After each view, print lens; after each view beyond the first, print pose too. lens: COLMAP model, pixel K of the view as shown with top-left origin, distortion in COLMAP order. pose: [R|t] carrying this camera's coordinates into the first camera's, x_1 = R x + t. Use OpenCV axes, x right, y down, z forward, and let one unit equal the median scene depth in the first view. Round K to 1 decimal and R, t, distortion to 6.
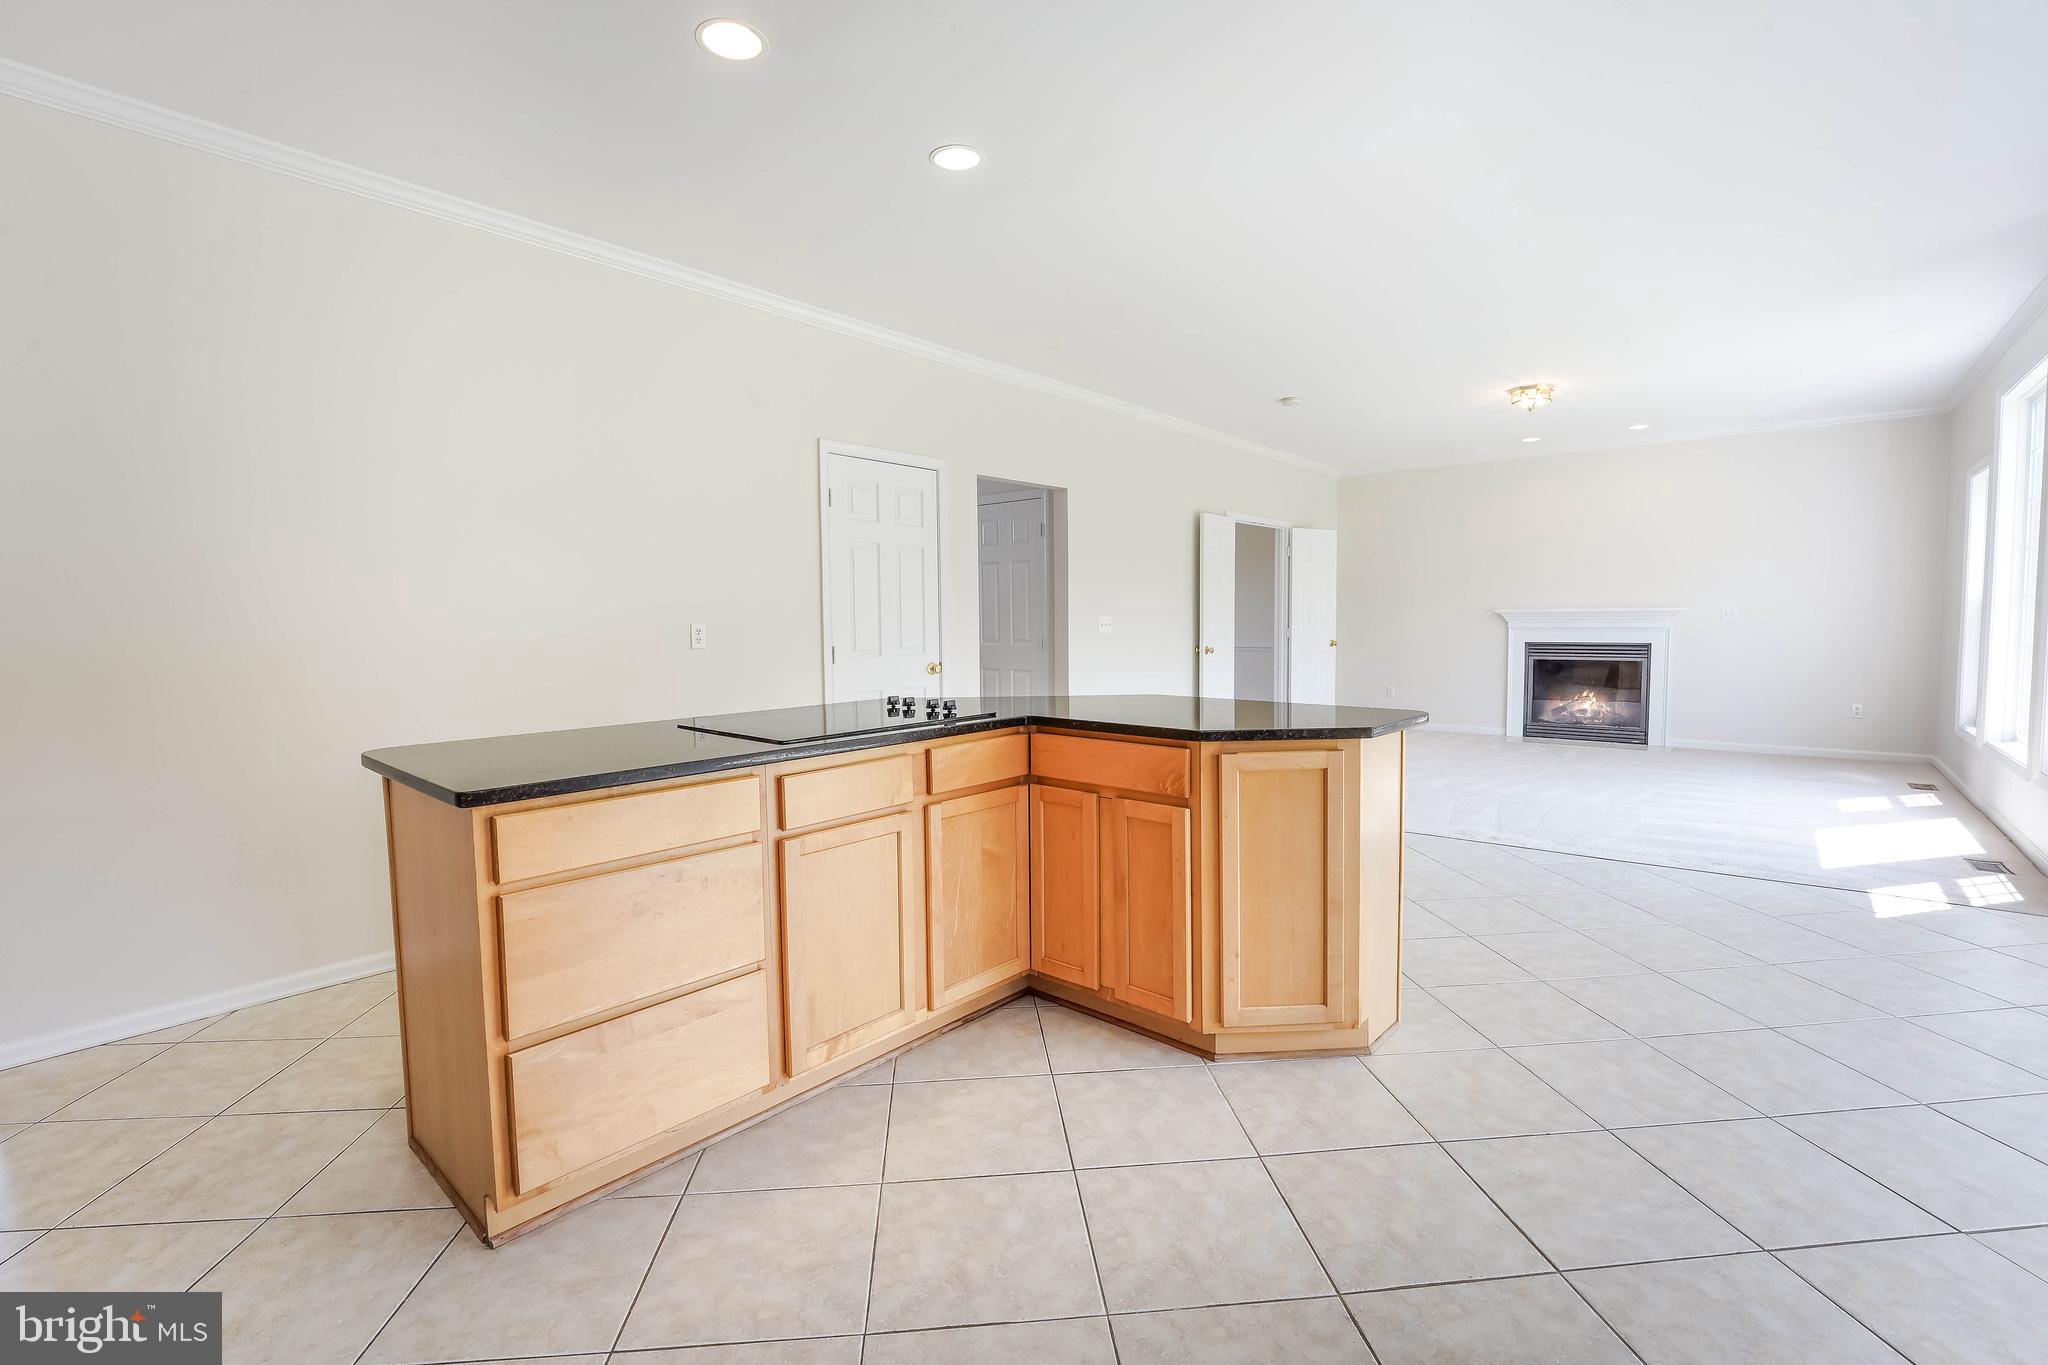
lens RADIAL K [[908.9, 0, 1035.3], [0, 908.9, 687.0], [0, 0, 1]] dist [-0.016850, 0.001709]
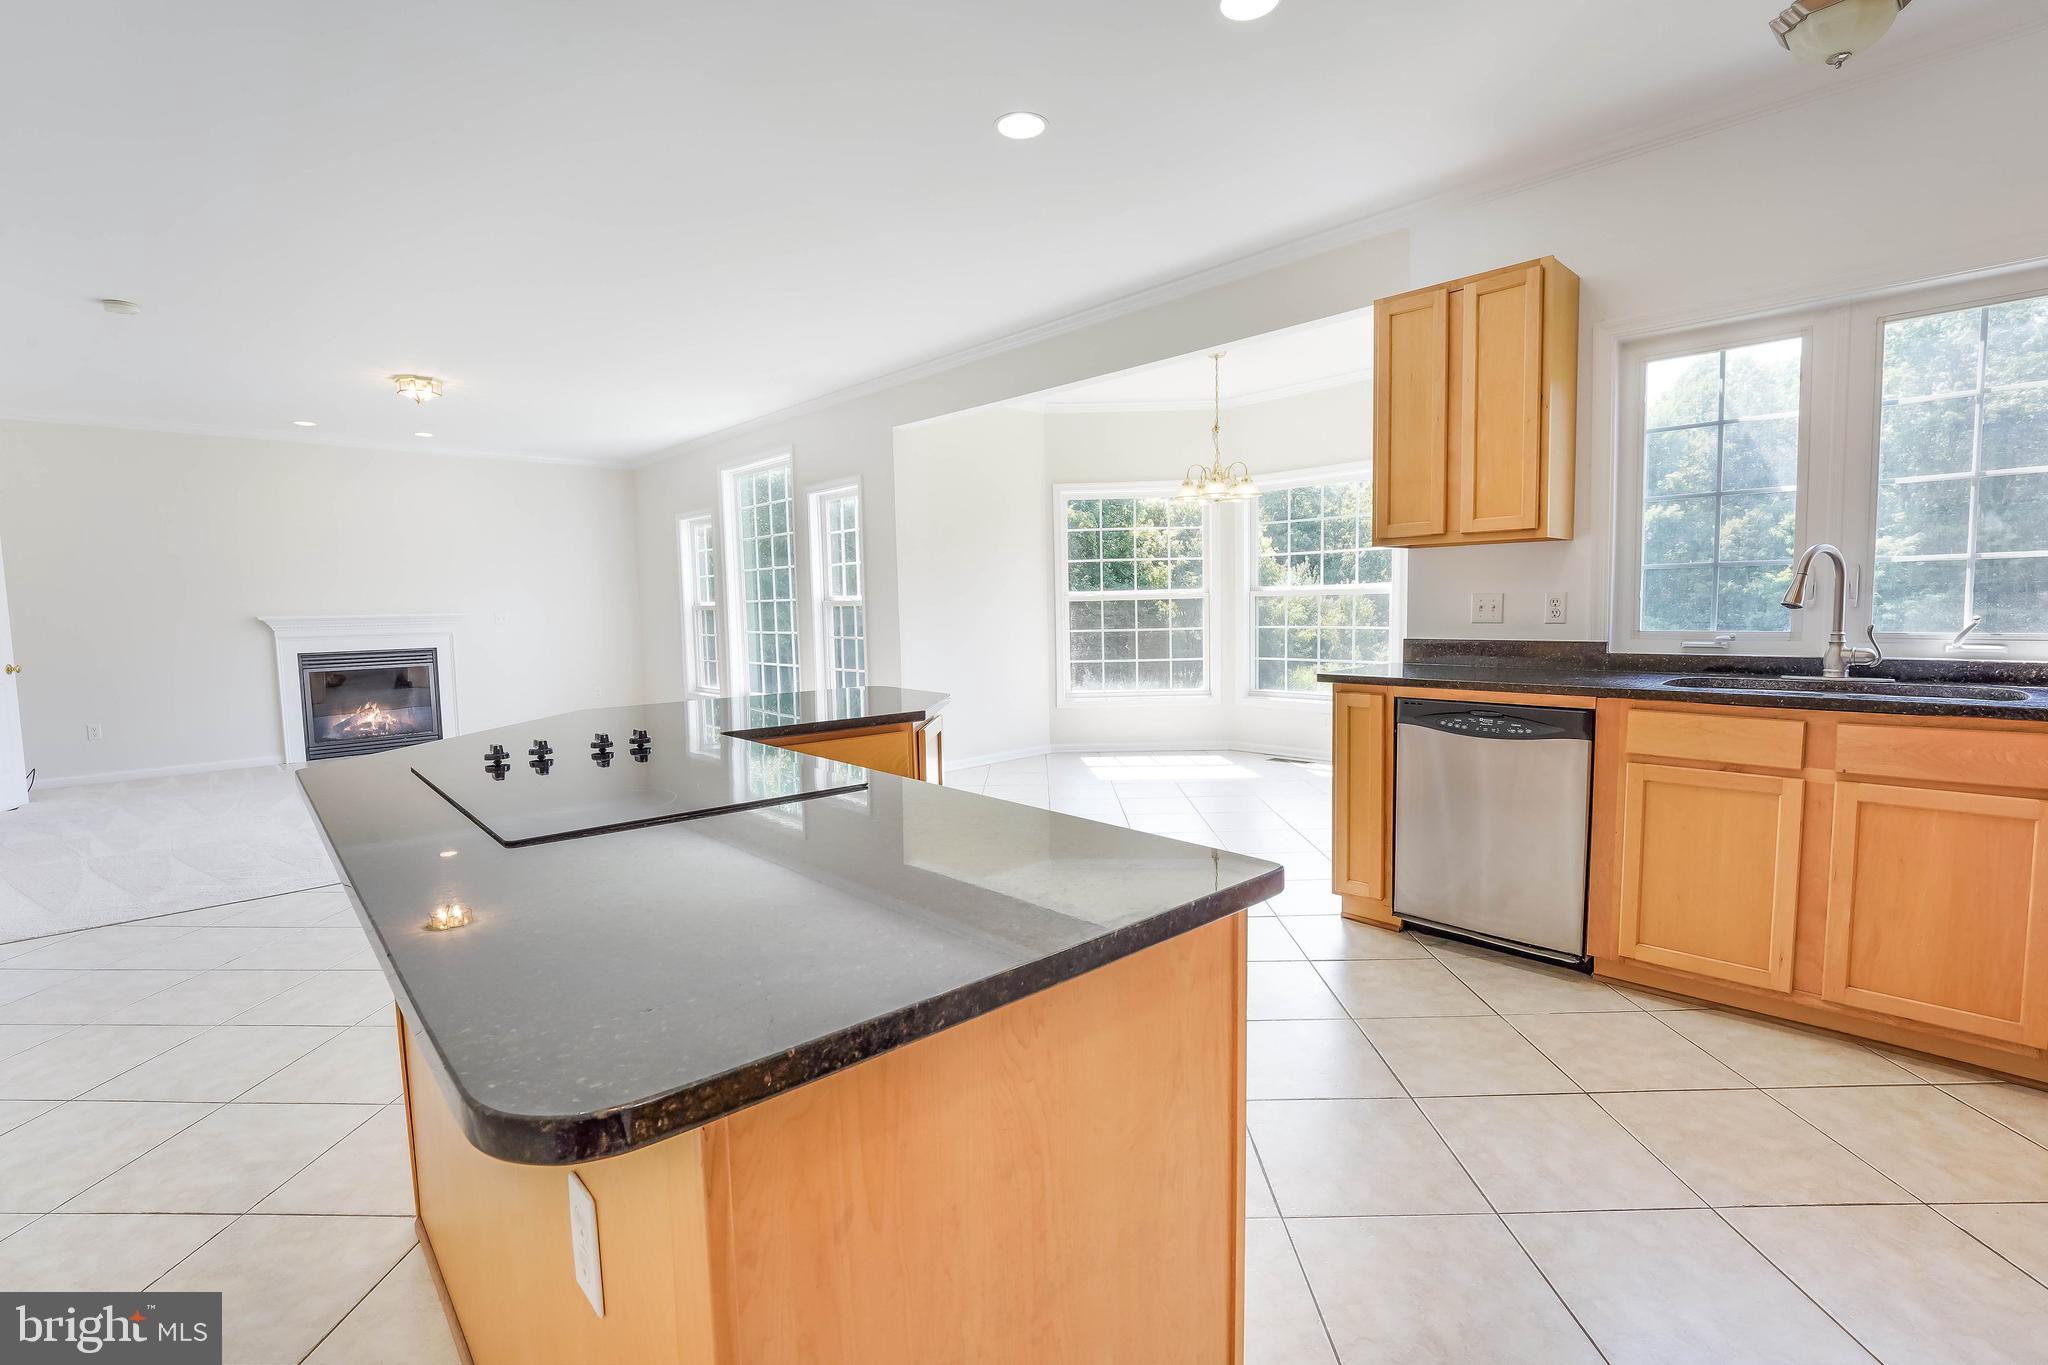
lens RADIAL K [[908.9, 0, 1021.1], [0, 908.9, 684.1], [0, 0, 1]] dist [-0.016850, 0.001709]
pose [[0.121060, -0.074501, 0.989846, -0.241305], [0.093332, 0.993616, 0.063370, -0.010002], [-0.988248, 0.084713, 0.127240, 0.204034]]
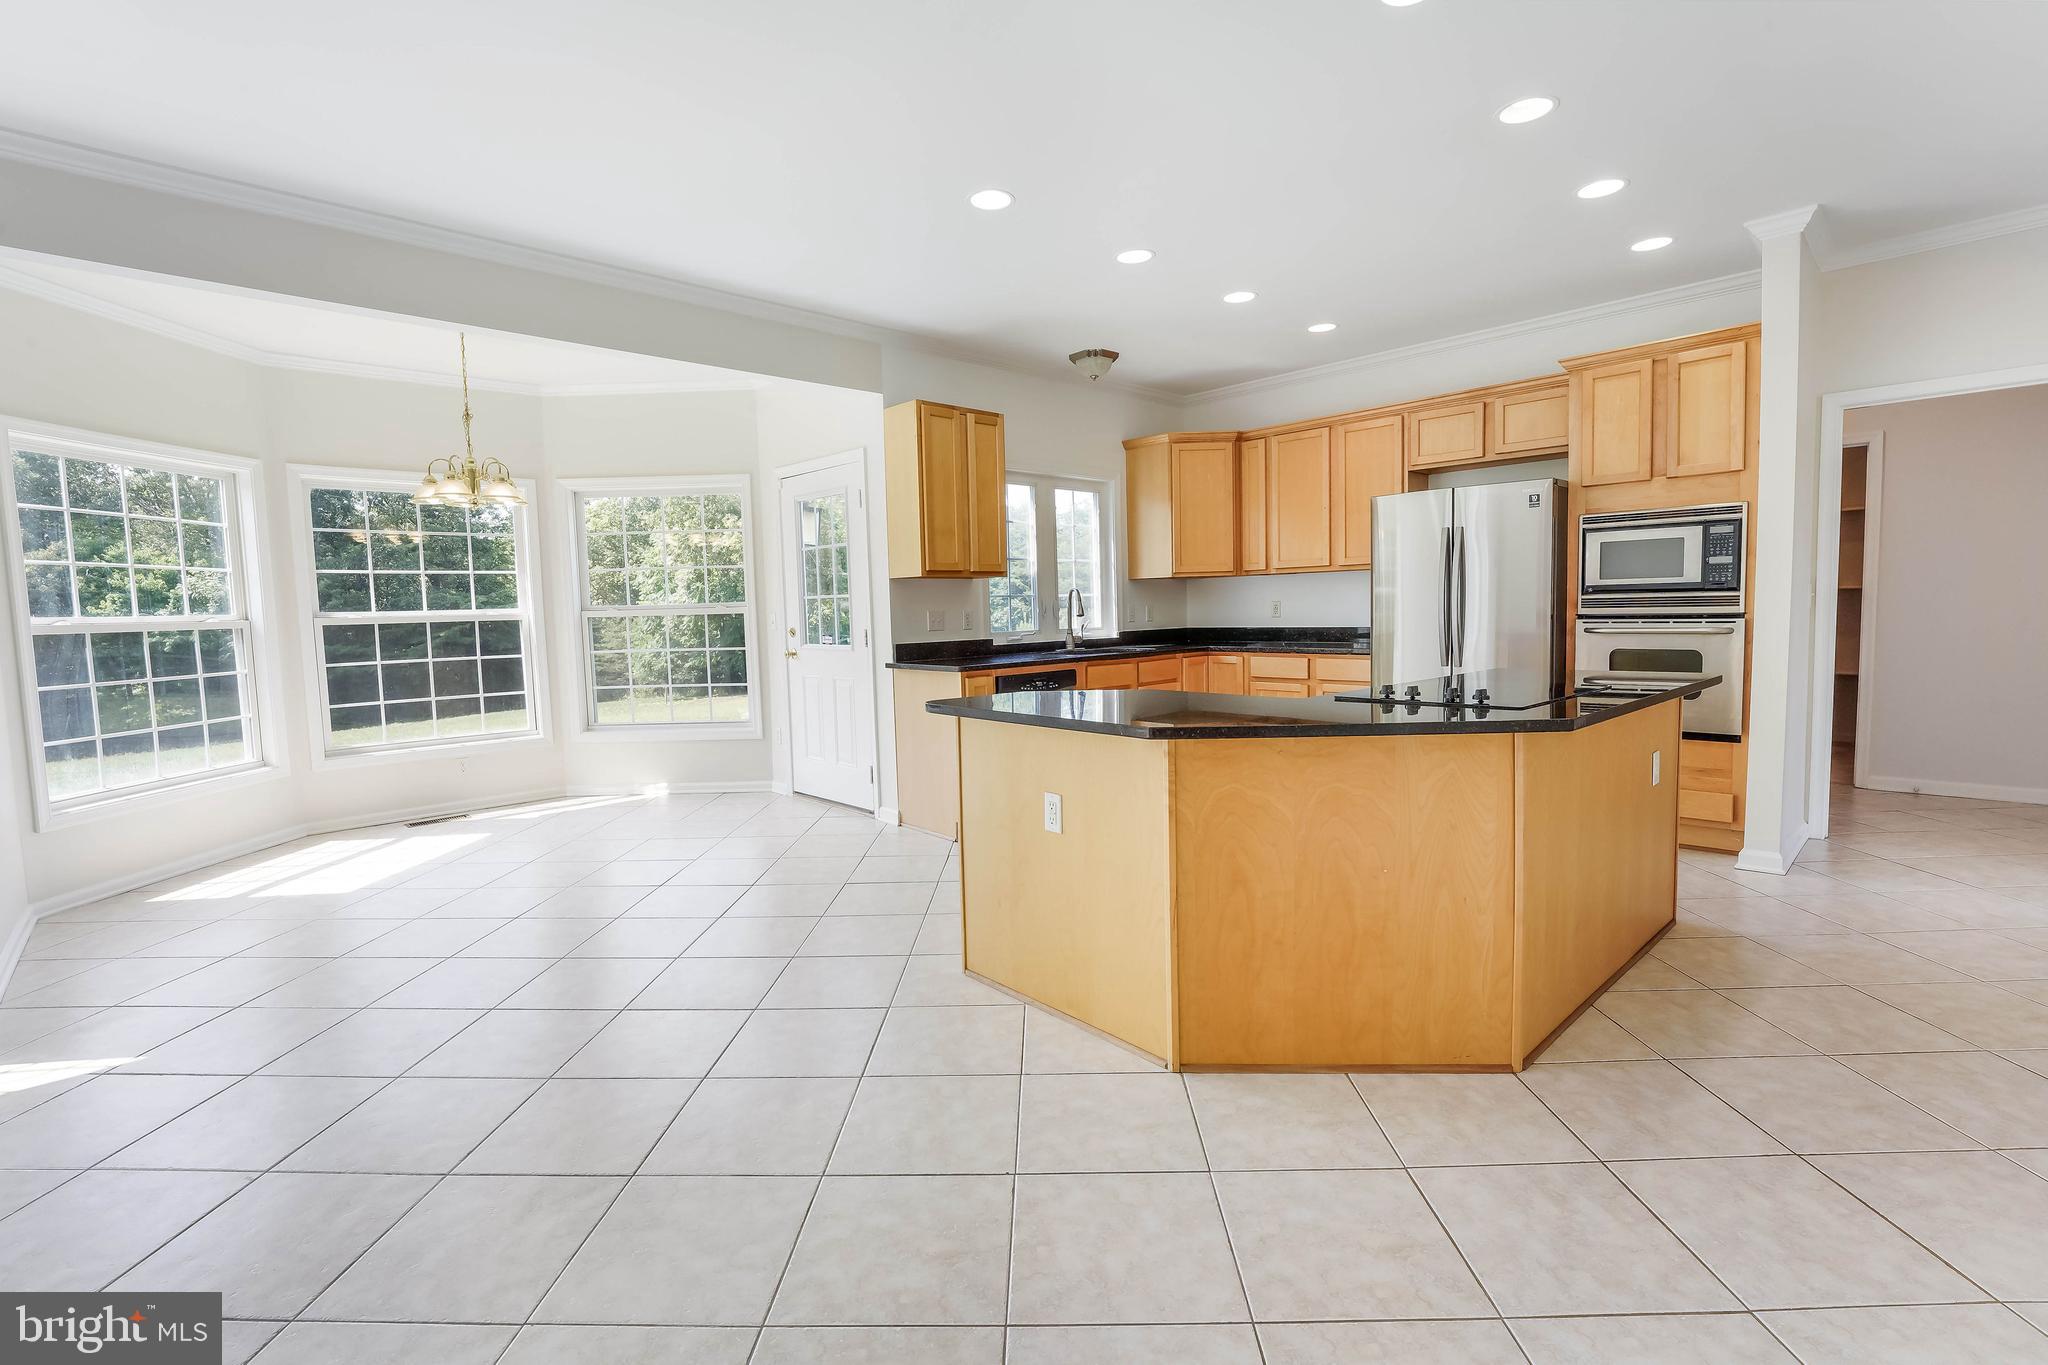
lens RADIAL K [[908.9, 0, 1027.1], [0, 908.9, 679.7], [0, 0, 1]] dist [-0.016850, 0.001709]
pose [[-0.991604, 0.033734, 0.124831, 0.053542], [0.052289, 0.987530, 0.148493, -0.047191], [-0.118265, 0.153773, -0.981003, 0.651201]]
